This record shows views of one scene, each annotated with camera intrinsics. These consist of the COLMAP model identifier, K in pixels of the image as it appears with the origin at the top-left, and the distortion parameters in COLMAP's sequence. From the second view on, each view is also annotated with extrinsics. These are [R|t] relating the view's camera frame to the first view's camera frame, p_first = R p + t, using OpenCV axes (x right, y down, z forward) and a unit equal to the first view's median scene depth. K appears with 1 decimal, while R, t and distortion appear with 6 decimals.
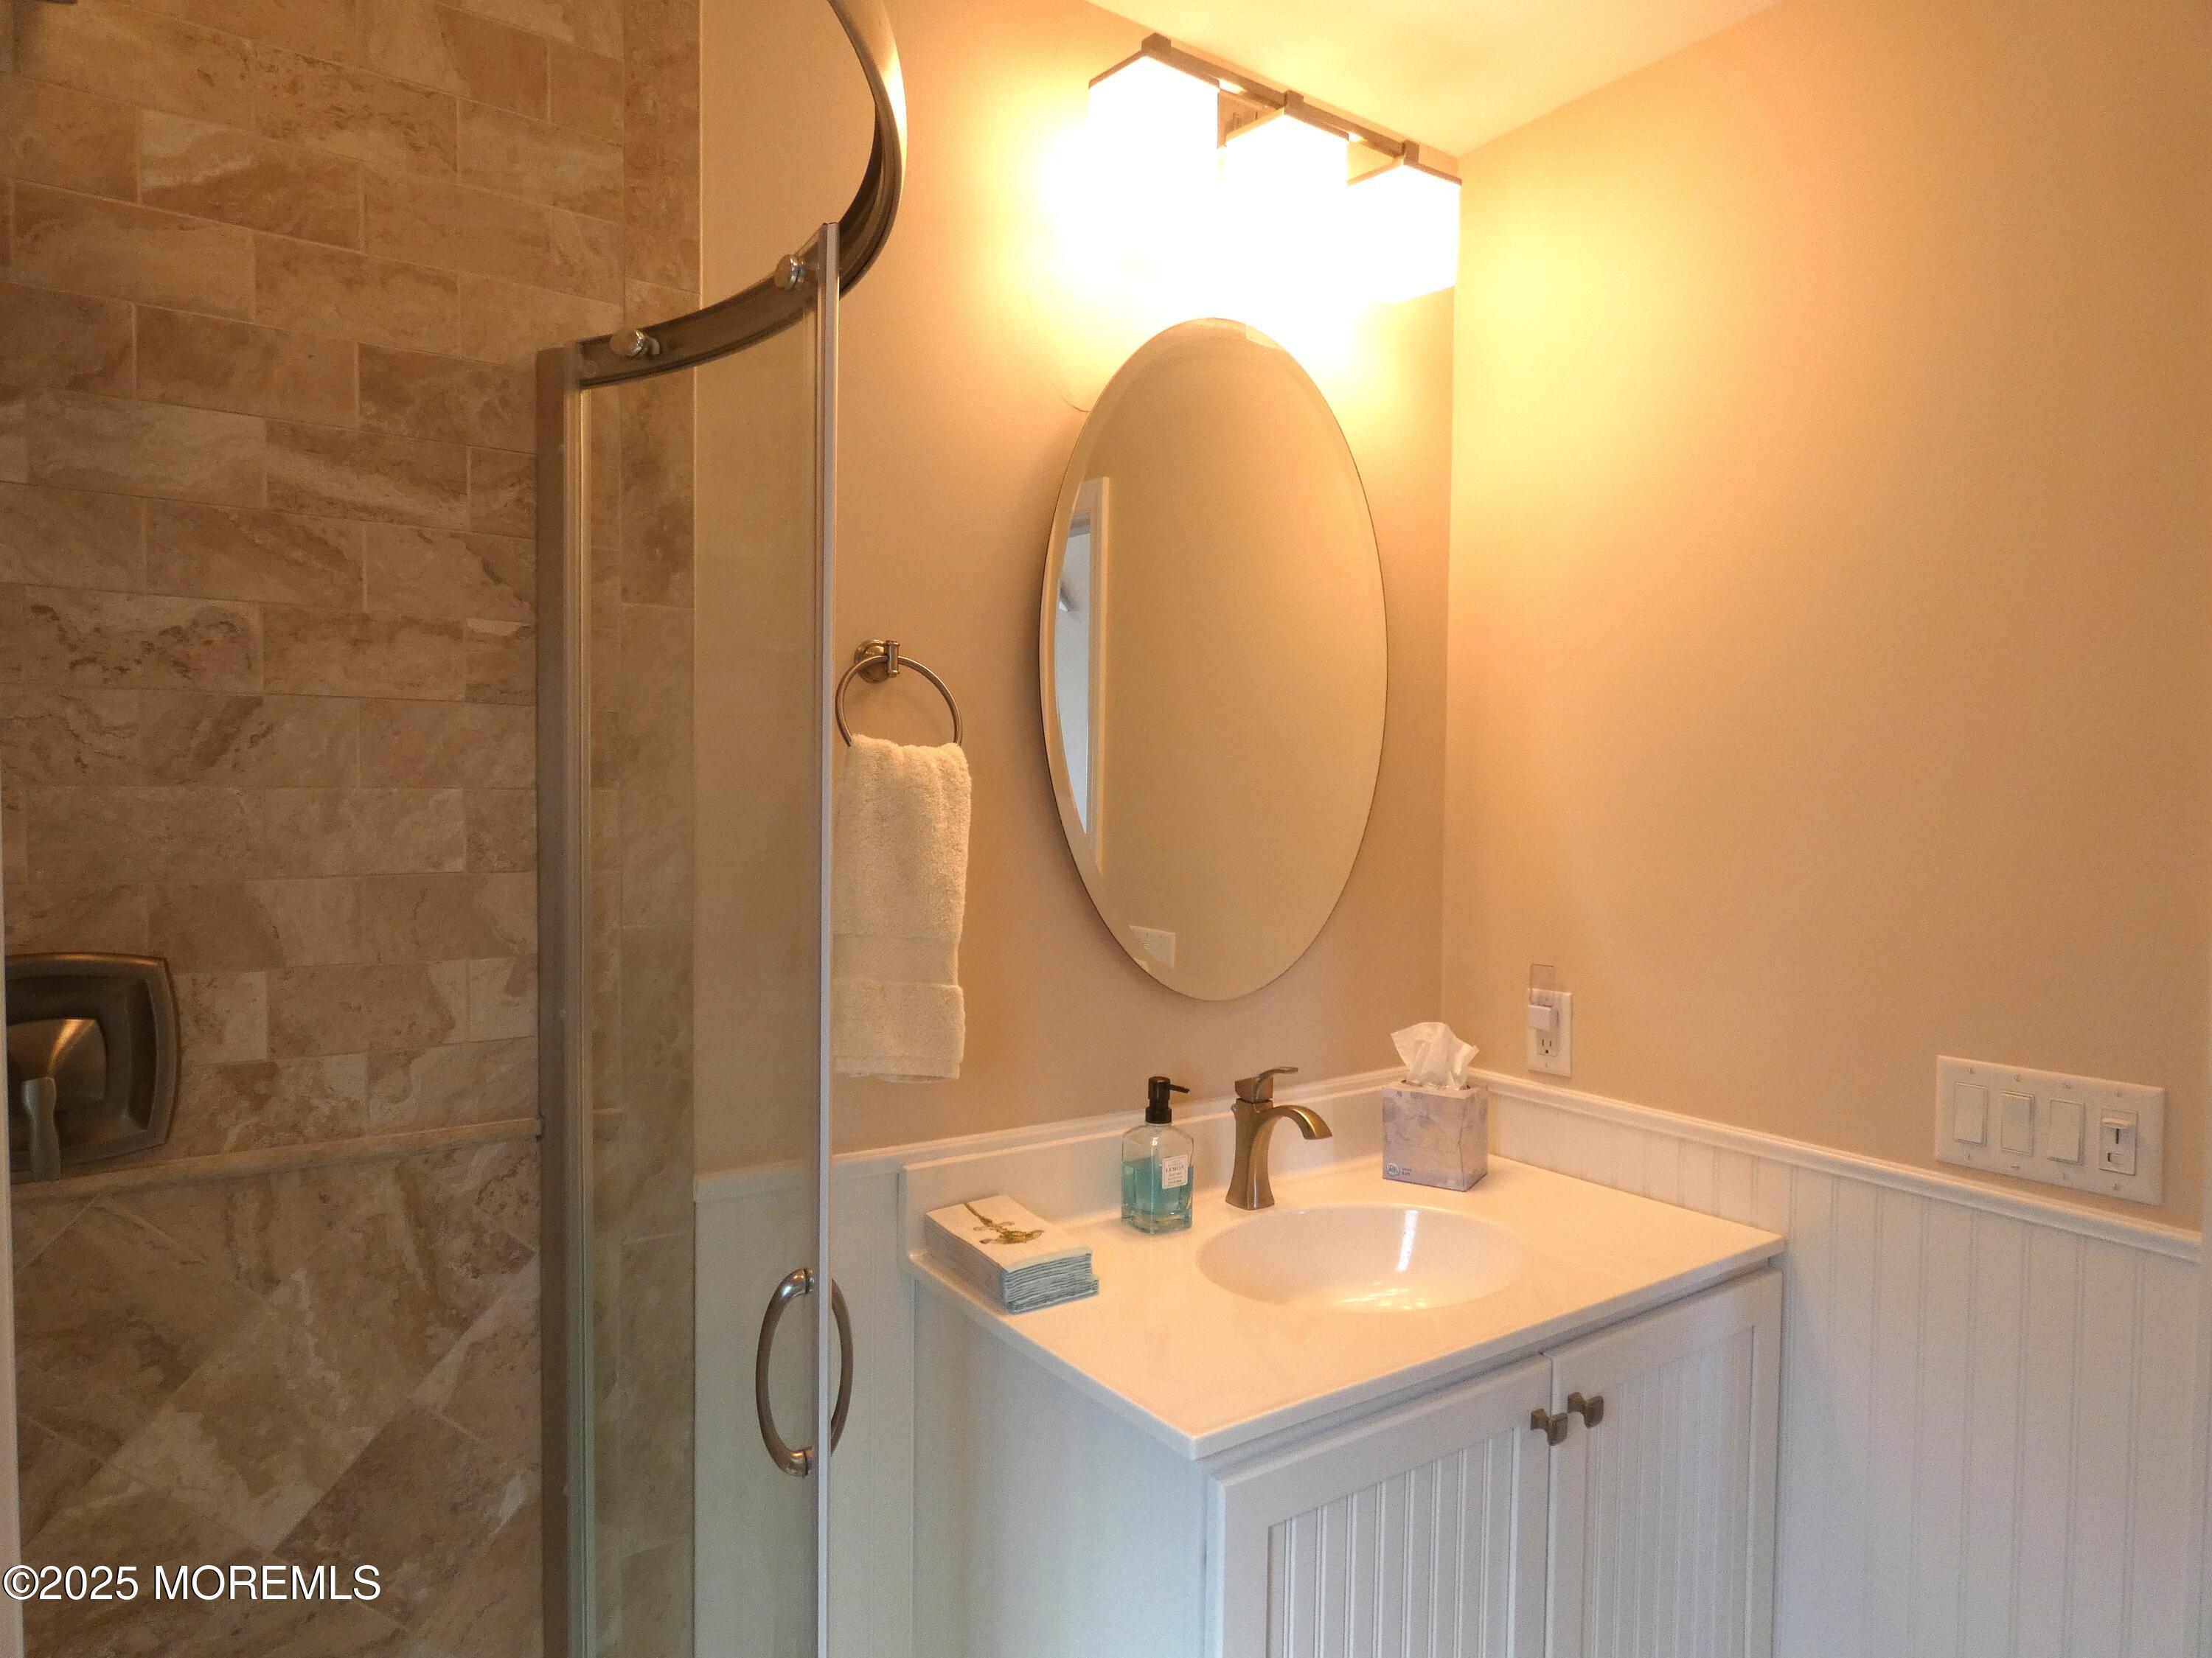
lens RADIAL K [[1302.0, 0, 1107.4], [0, 1302.0, 850.3], [0, 0, 1]] dist [-0.001147, -0.000479]
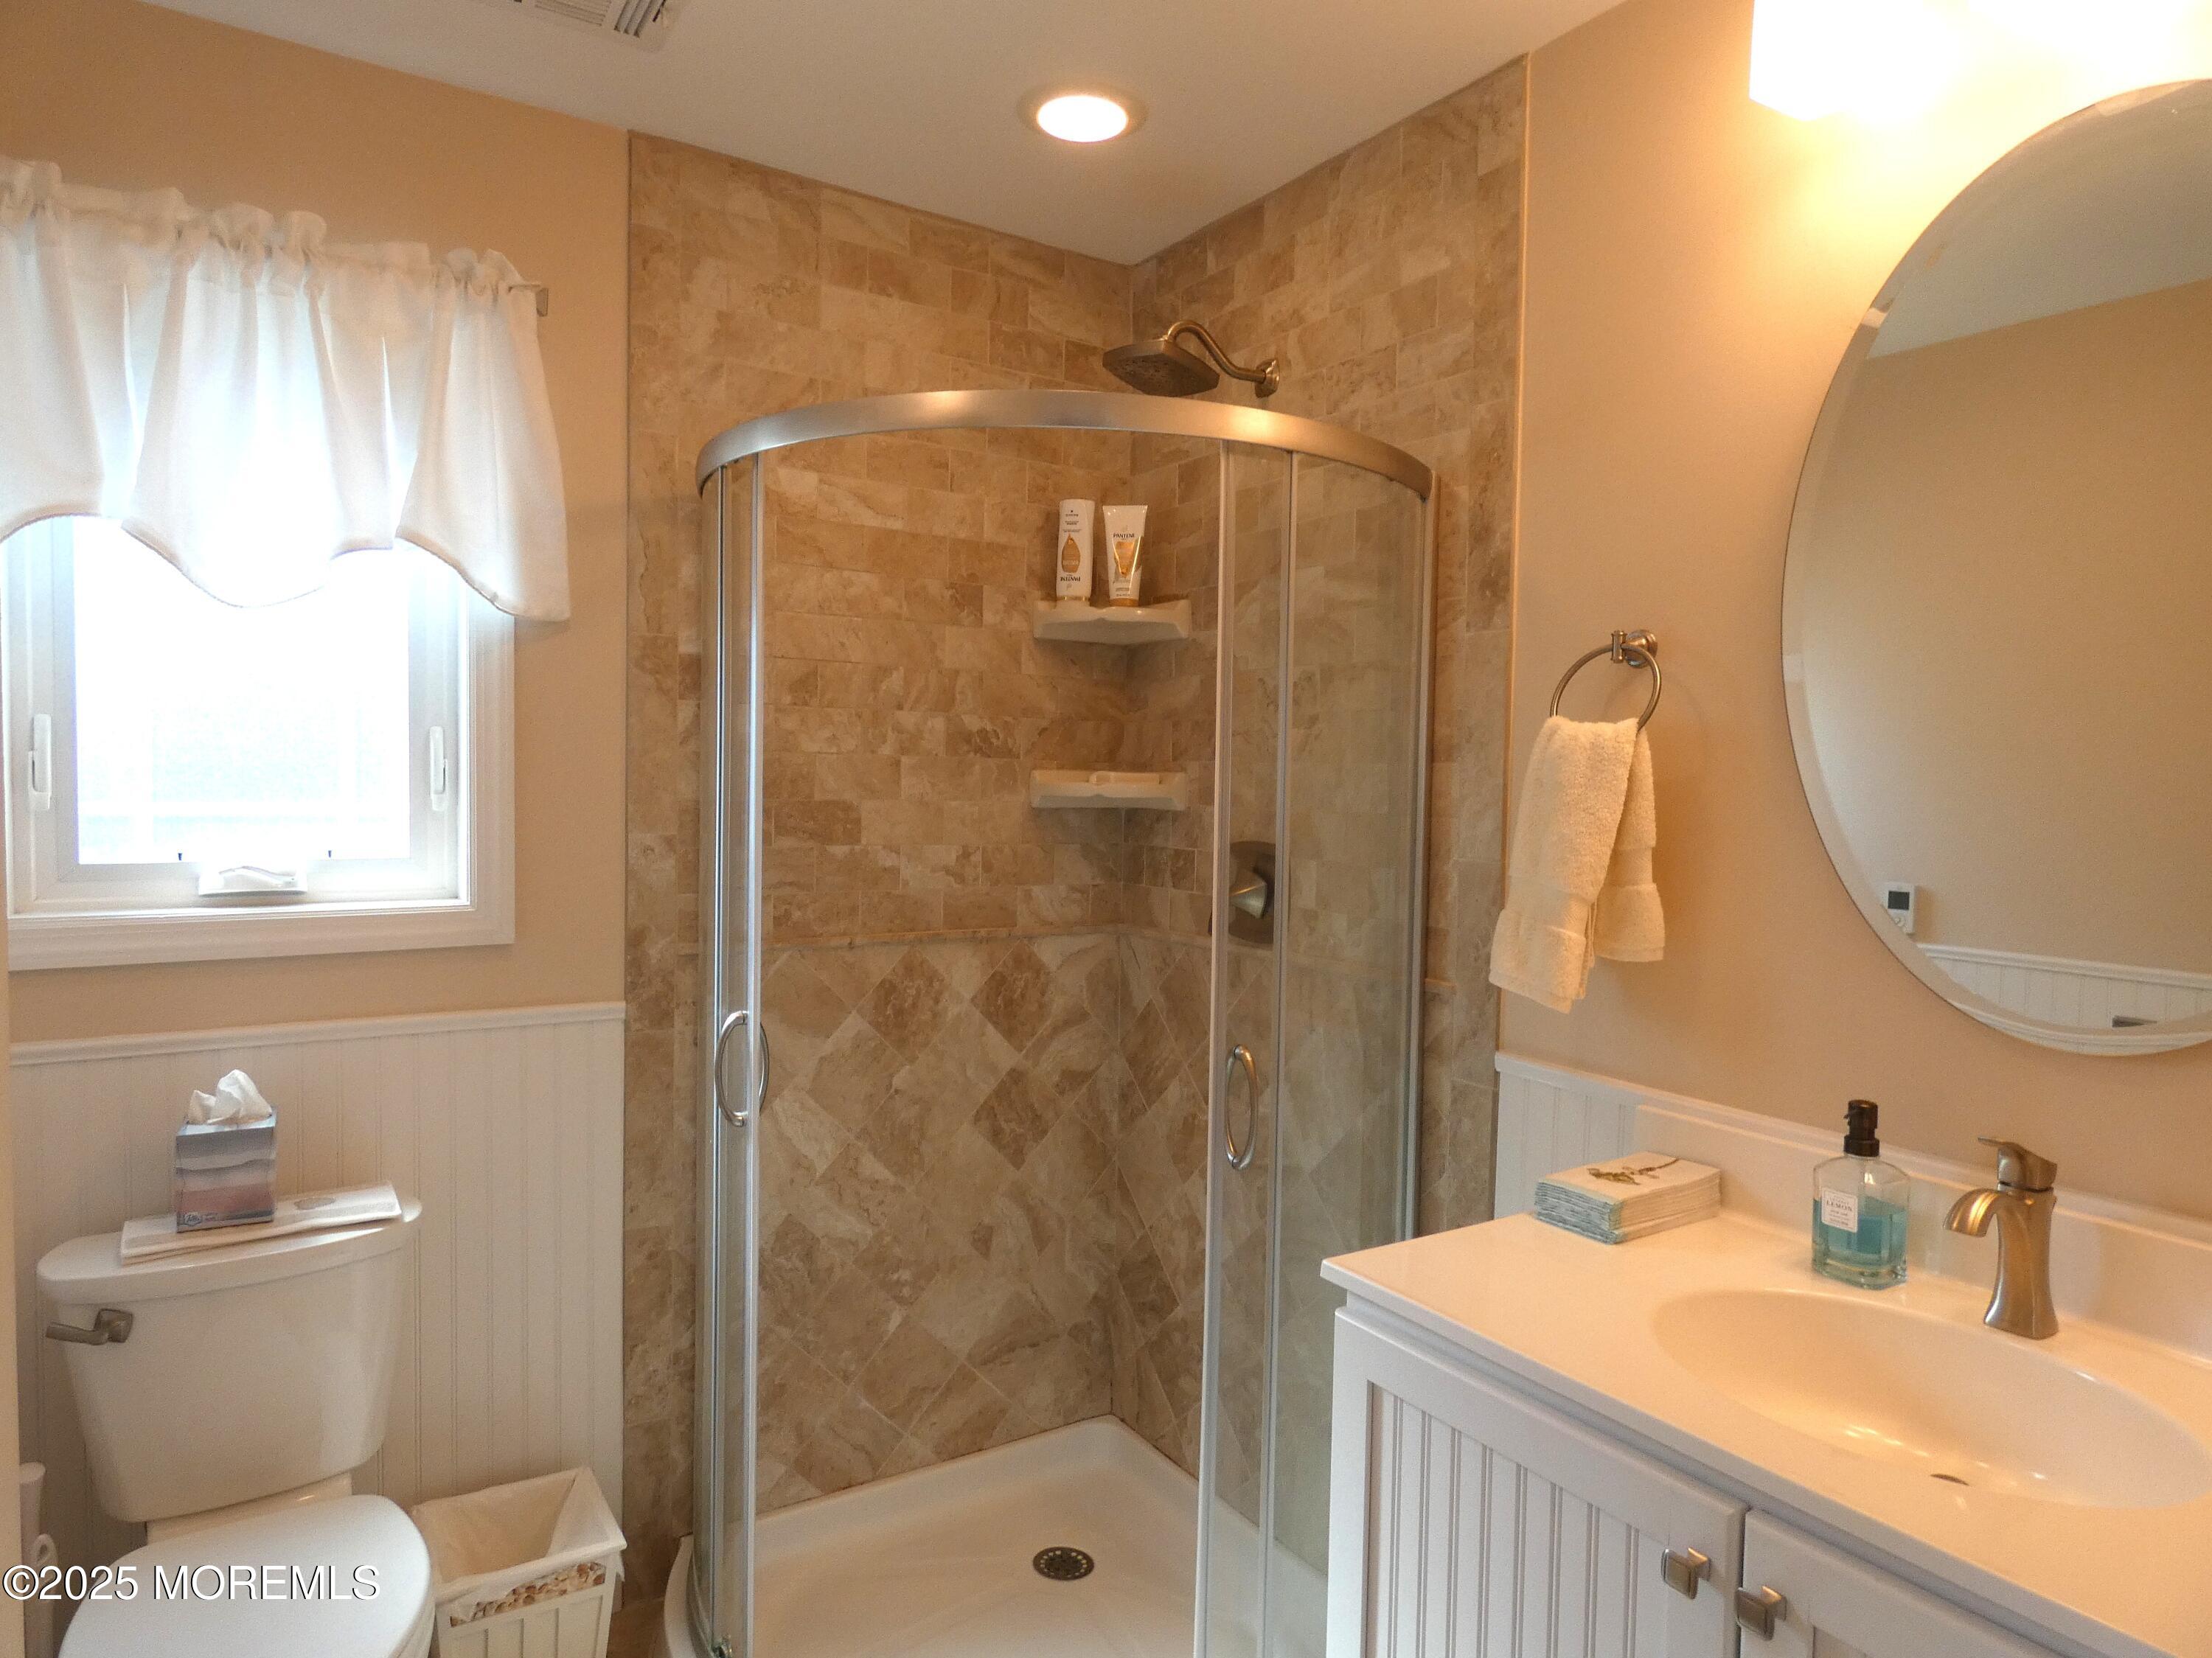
lens RADIAL K [[1323.2, 0, 1098.3], [0, 1323.2, 832.8], [0, 0, 1]] dist [-0.004064, 0.000511]
pose [[-0.016288, 0.040513, -0.999046, 1.137997], [-0.053291, 0.997723, 0.041328, -0.009403], [0.998446, 0.053914, -0.014092, 0.646922]]
